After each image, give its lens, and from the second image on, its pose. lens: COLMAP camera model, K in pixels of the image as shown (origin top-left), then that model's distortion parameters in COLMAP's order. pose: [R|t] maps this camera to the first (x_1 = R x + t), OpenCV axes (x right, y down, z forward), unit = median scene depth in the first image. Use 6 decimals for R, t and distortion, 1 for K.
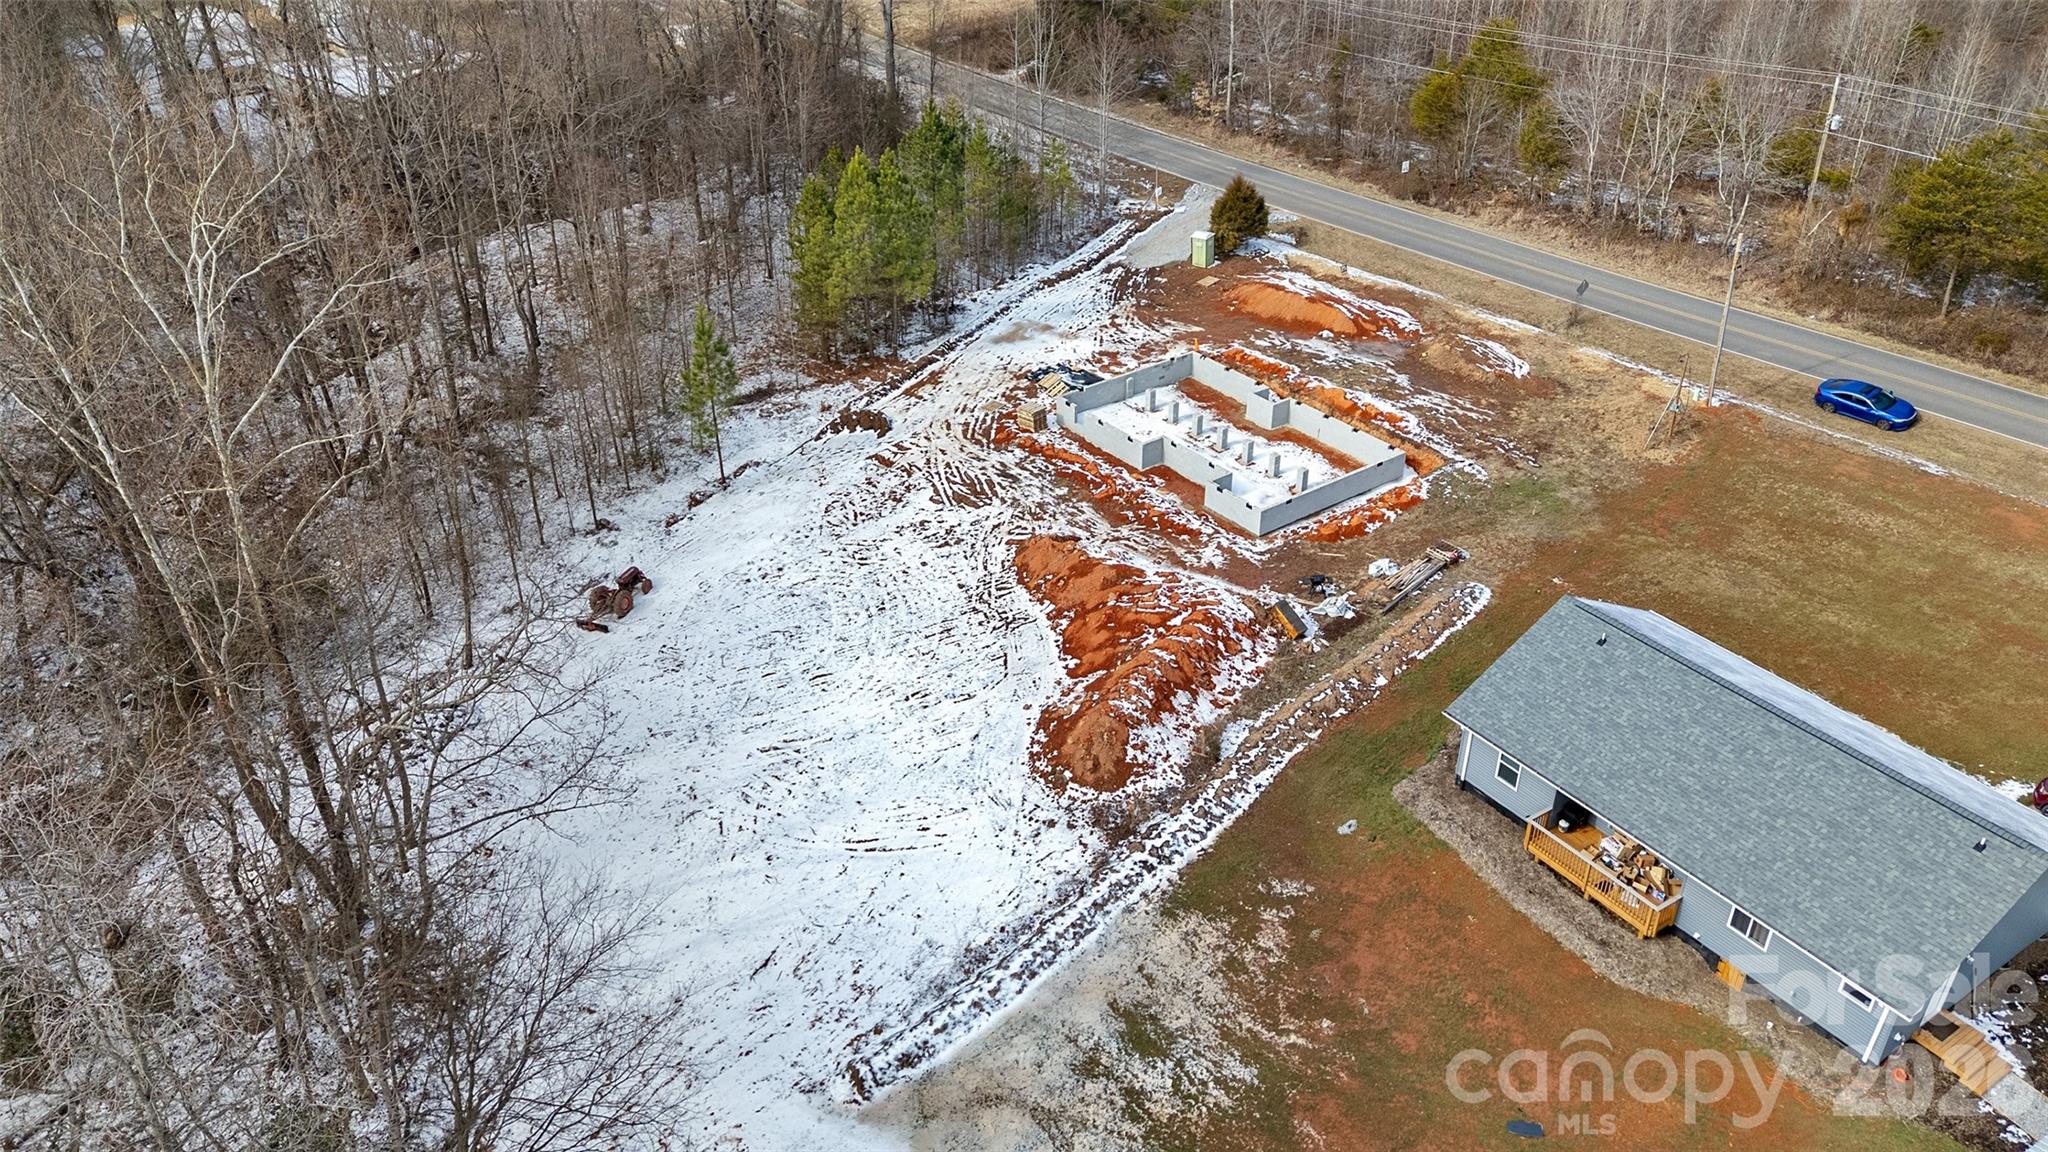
lens RADIAL K [[1497.6, 0, 1021.5], [0, 1497.6, 578.5], [0, 0, 1]] dist [0.099289, -0.124836]
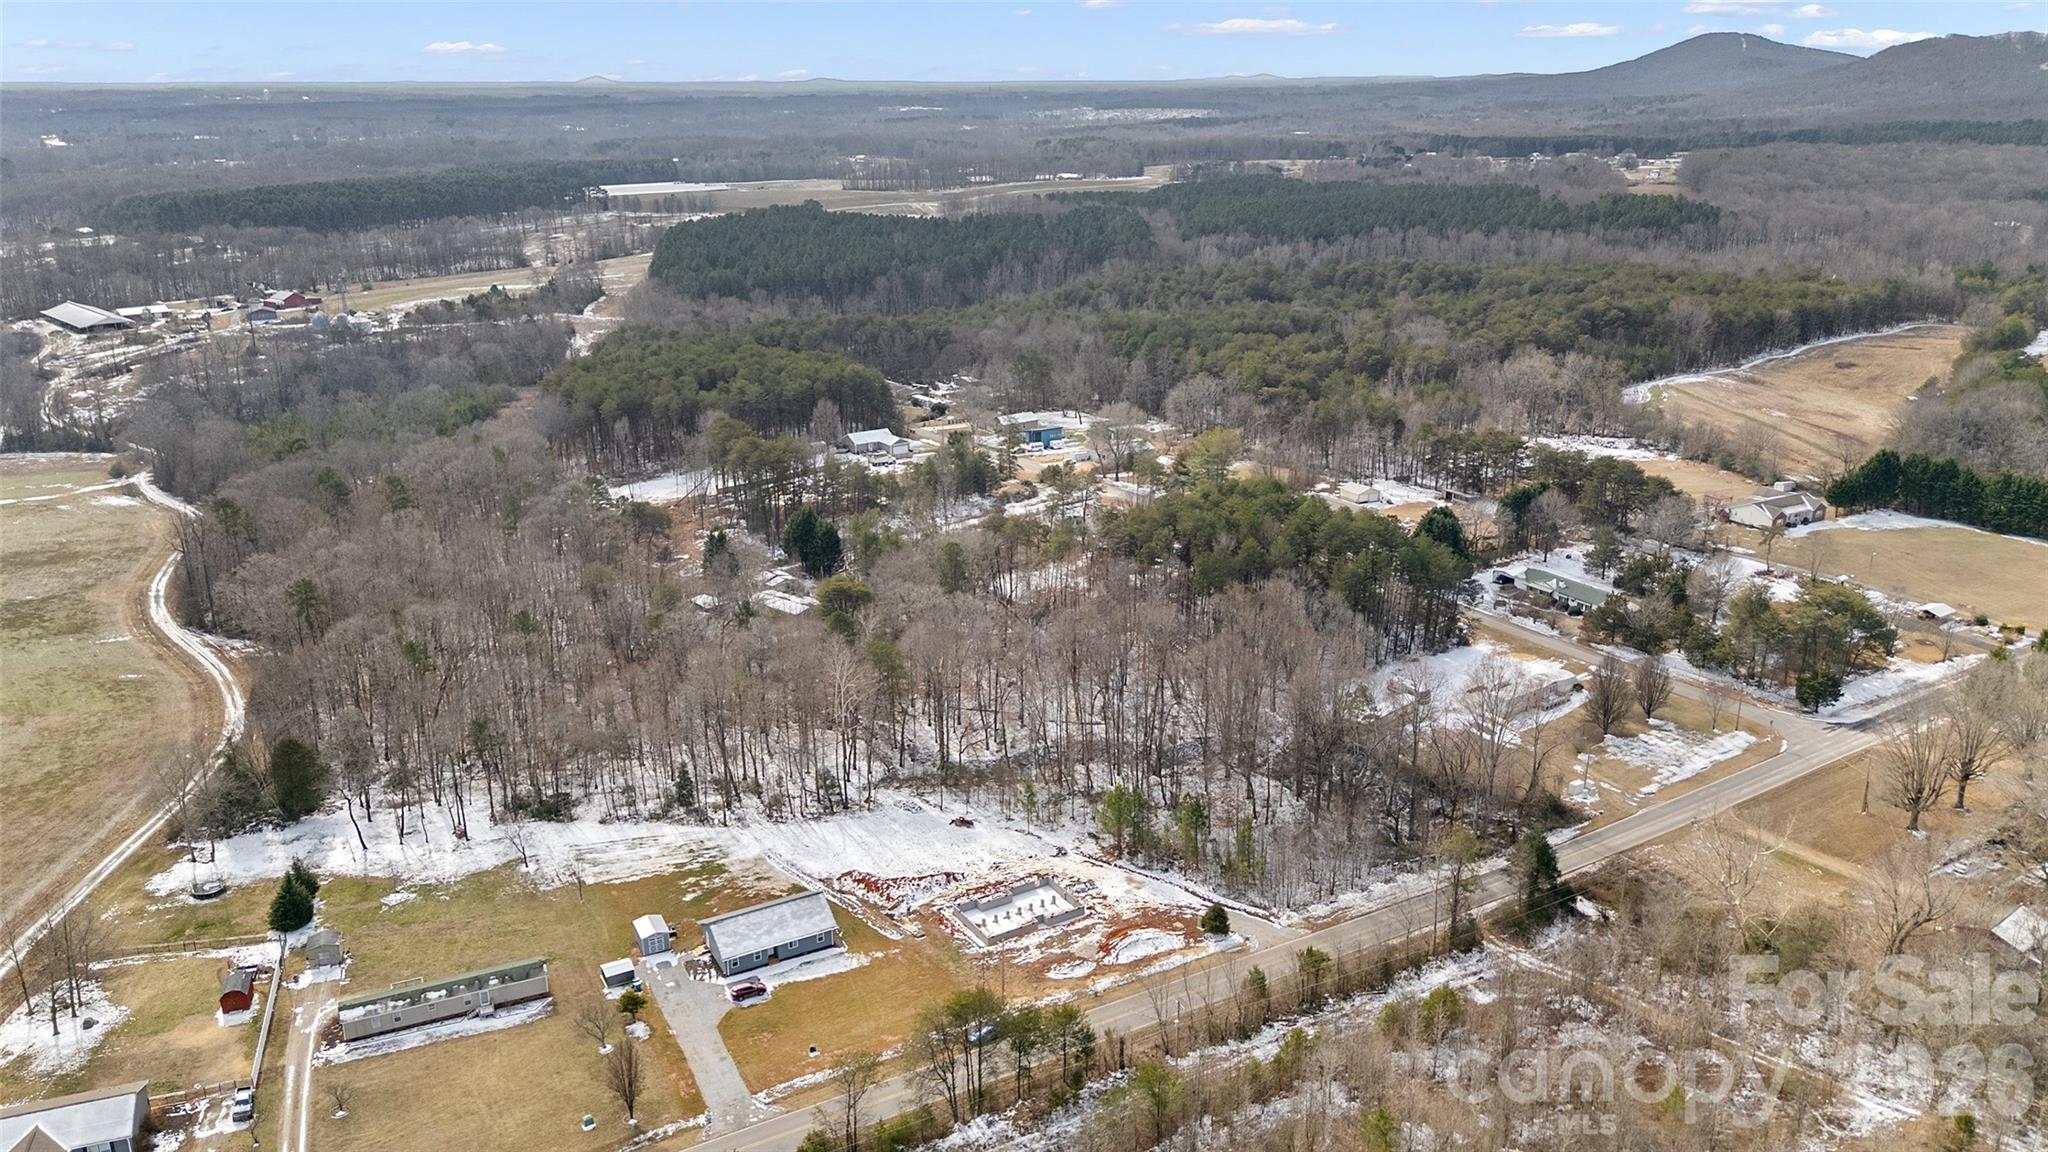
lens RADIAL K [[1497.5, 0, 1020.5], [0, 1497.5, 580.2], [0, 0, 1]] dist [0.091796, -0.082585]
pose [[-0.085366, 0.332272, -0.939312, 2.502321], [-0.524973, 0.786274, 0.325847, -1.458788], [0.846827, 0.520930, 0.107313, 0.397756]]
